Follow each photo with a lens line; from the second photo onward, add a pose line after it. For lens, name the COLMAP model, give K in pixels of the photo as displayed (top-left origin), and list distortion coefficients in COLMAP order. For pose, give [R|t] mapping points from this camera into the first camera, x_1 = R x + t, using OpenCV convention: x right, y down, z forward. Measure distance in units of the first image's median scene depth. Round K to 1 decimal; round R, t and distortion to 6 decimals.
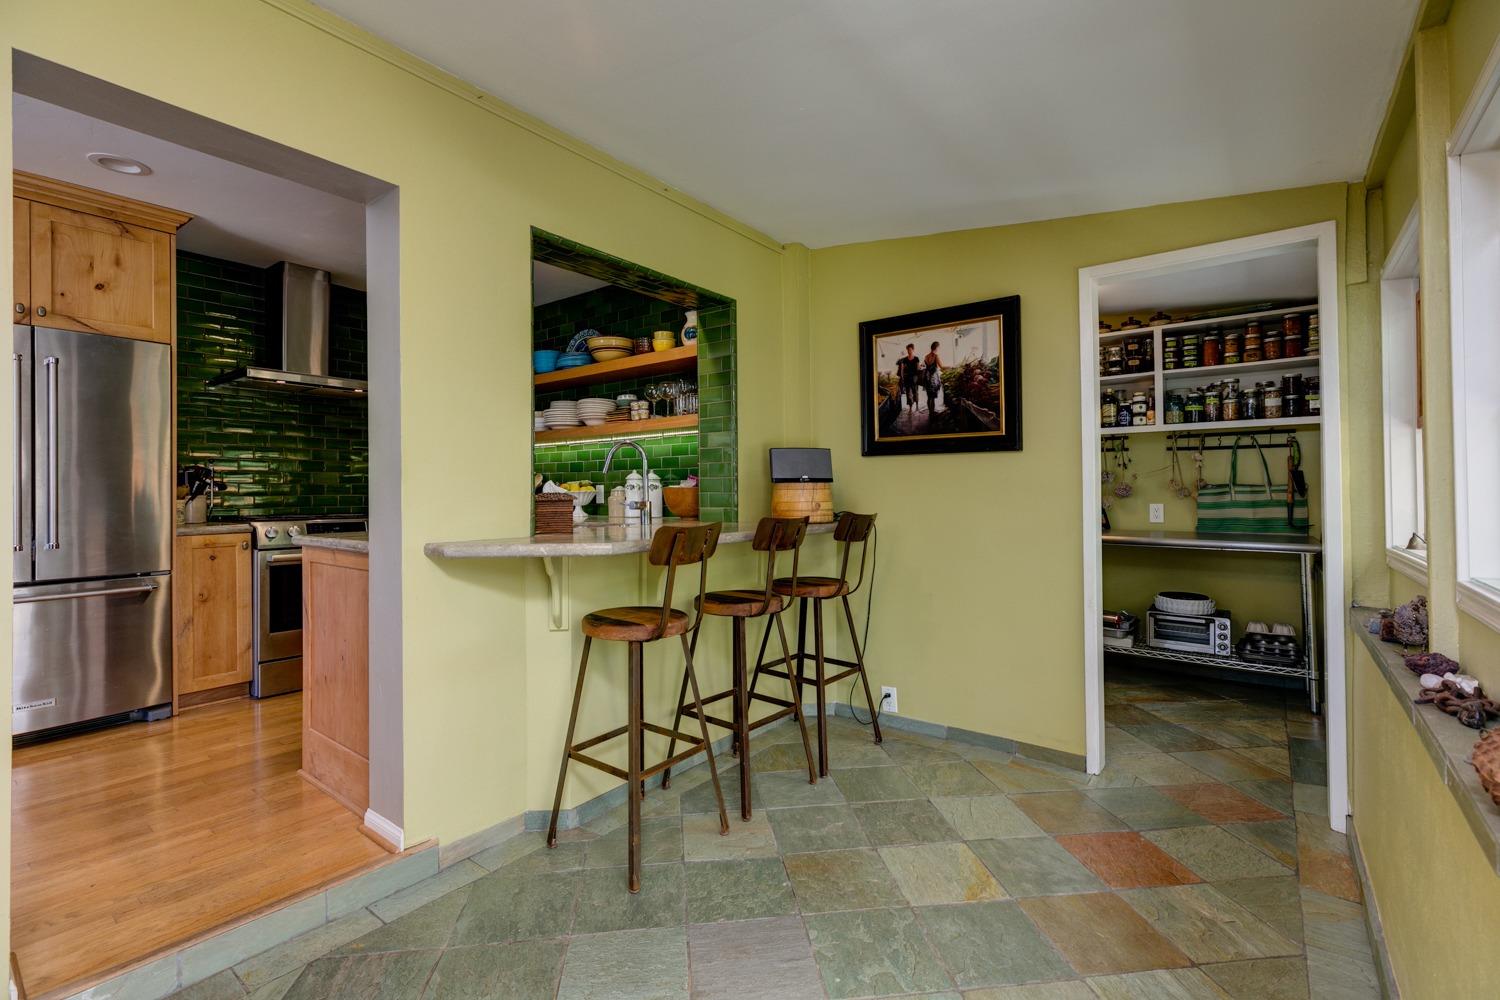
lens RADIAL K [[665.1, 0, 747.9], [0, 665.1, 488.0], [0, 0, 1]] dist [0.005282, -0.000935]
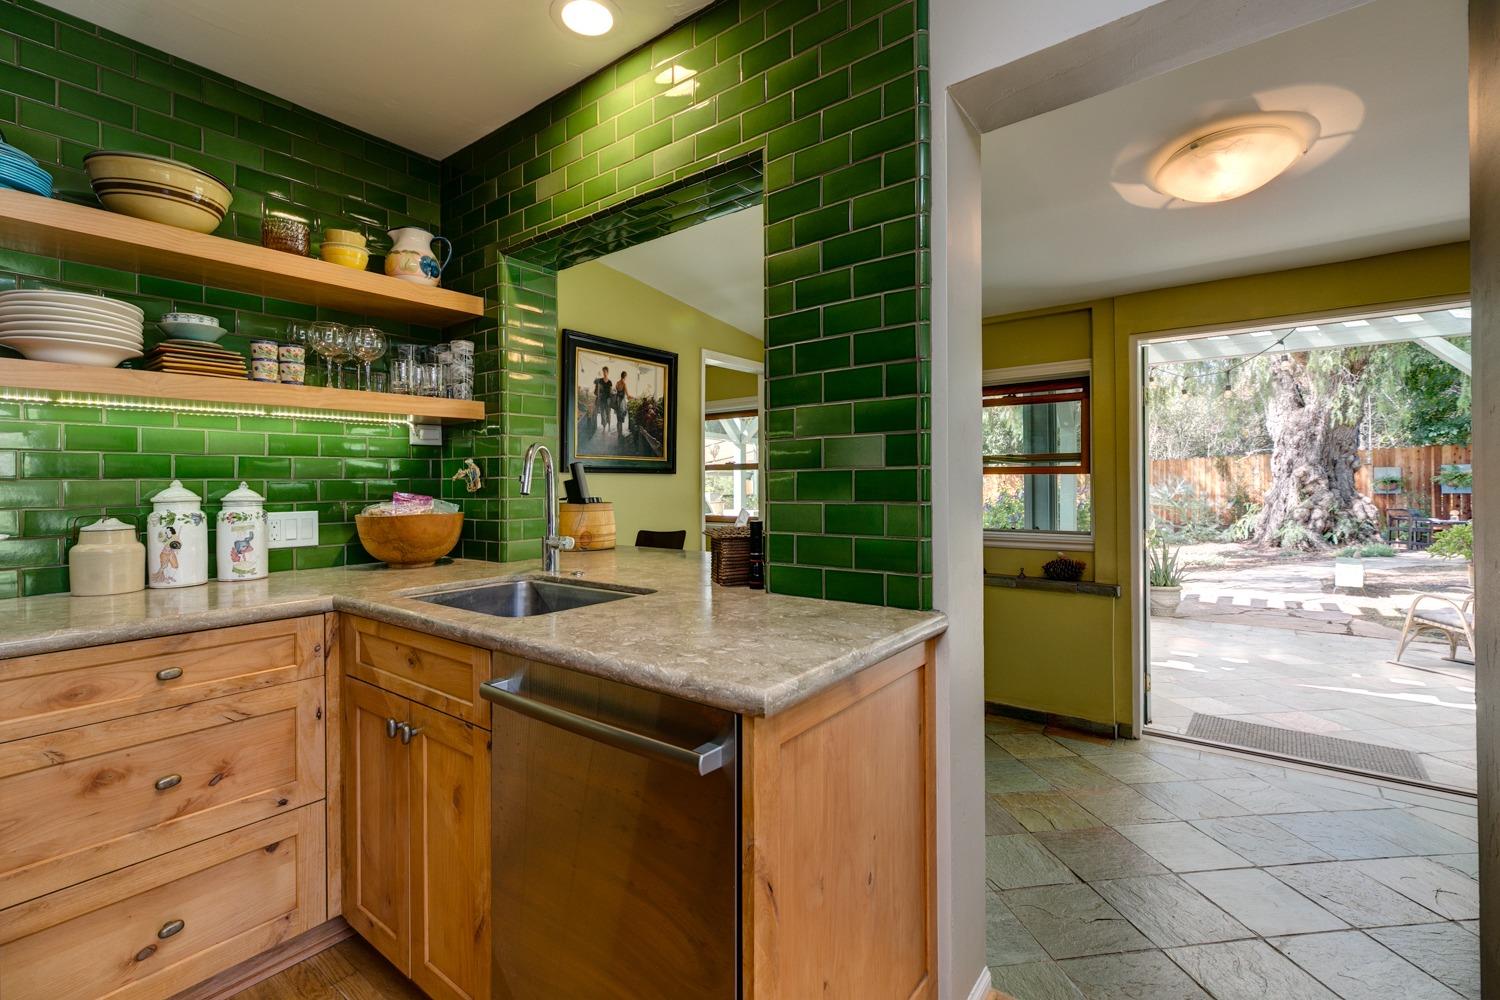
lens RADIAL K [[665.1, 0, 747.0], [0, 665.1, 490.5], [0, 0, 1]] dist [0.005282, -0.000935]
pose [[-0.007298, -0.007217, 0.999947, -0.799776], [-0.002939, 0.999970, 0.007196, -0.031368], [-0.999969, -0.002887, -0.007319, 0.789743]]
